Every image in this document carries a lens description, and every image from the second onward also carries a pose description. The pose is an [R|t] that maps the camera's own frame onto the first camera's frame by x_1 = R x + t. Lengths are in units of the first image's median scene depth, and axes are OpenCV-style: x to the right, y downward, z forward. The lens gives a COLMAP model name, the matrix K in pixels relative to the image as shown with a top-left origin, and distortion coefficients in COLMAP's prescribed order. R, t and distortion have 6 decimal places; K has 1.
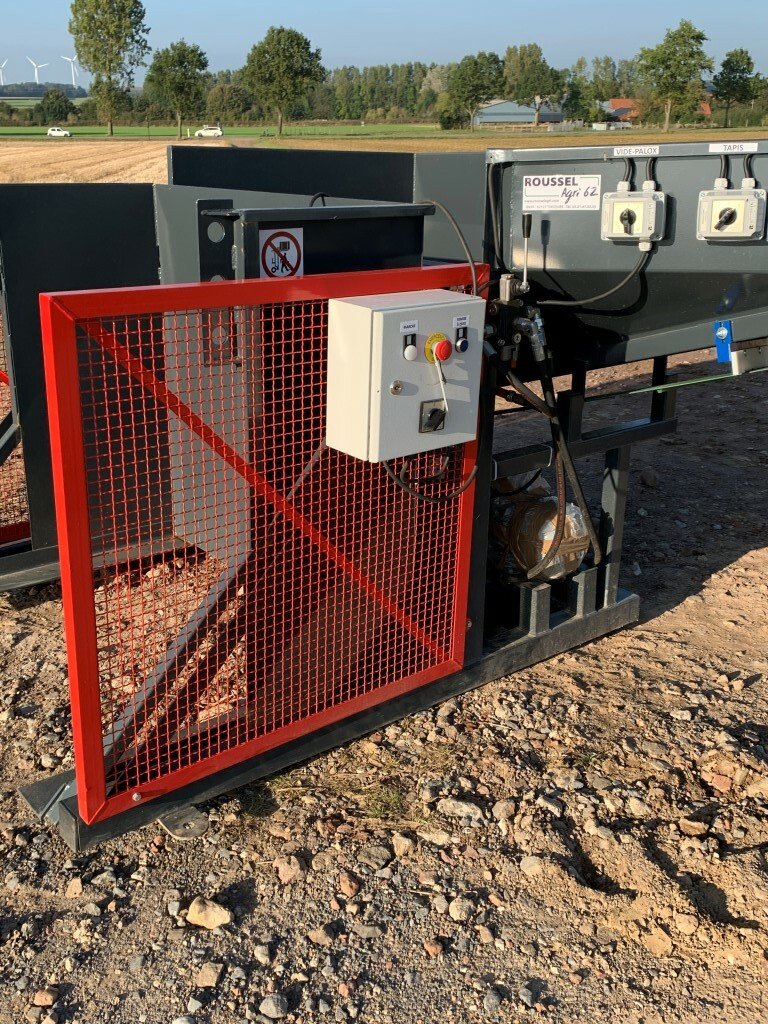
lens RADIAL K [[1068.9, 0, 384.0], [0, 1068.9, 512.0], [0, 0, 1]] dist [0.160814, -0.484370]
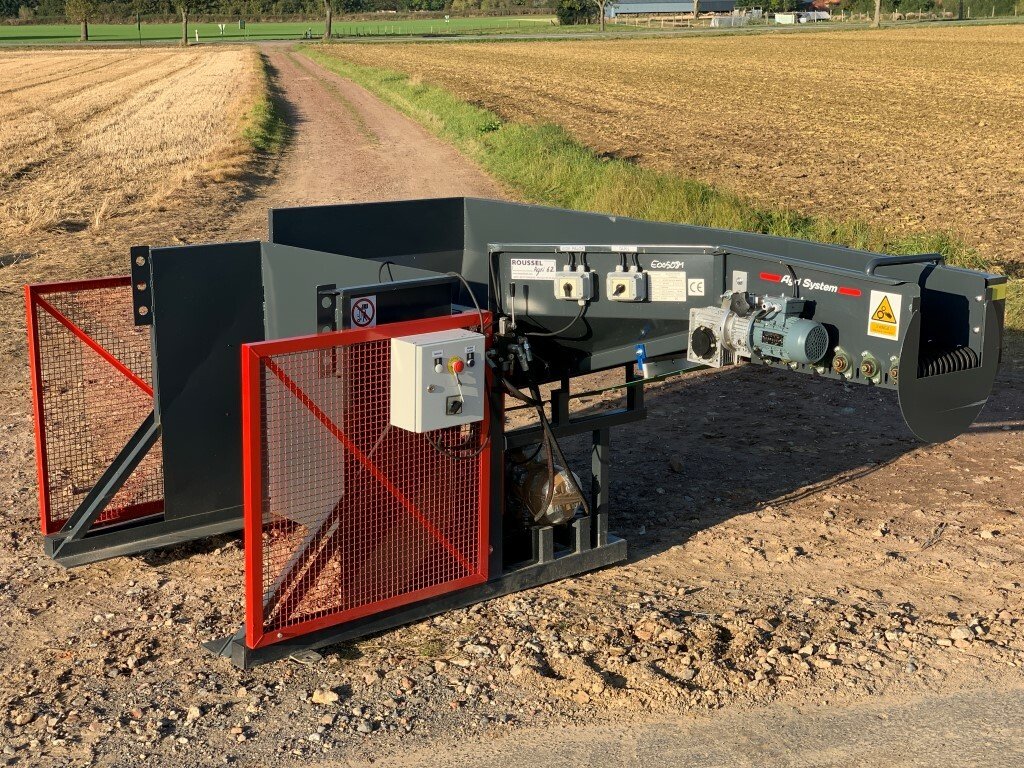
lens RADIAL K [[1562.1, 0, 512.0], [0, 1562.1, 384.0], [0, 0, 1]] dist [-0.025549, 0.073867]
pose [[0.999647, -0.017753, 0.019745, 0.083245], [0.019996, 0.992585, -0.119898, 0.162780], [-0.017470, 0.120251, 0.992590, -1.350862]]
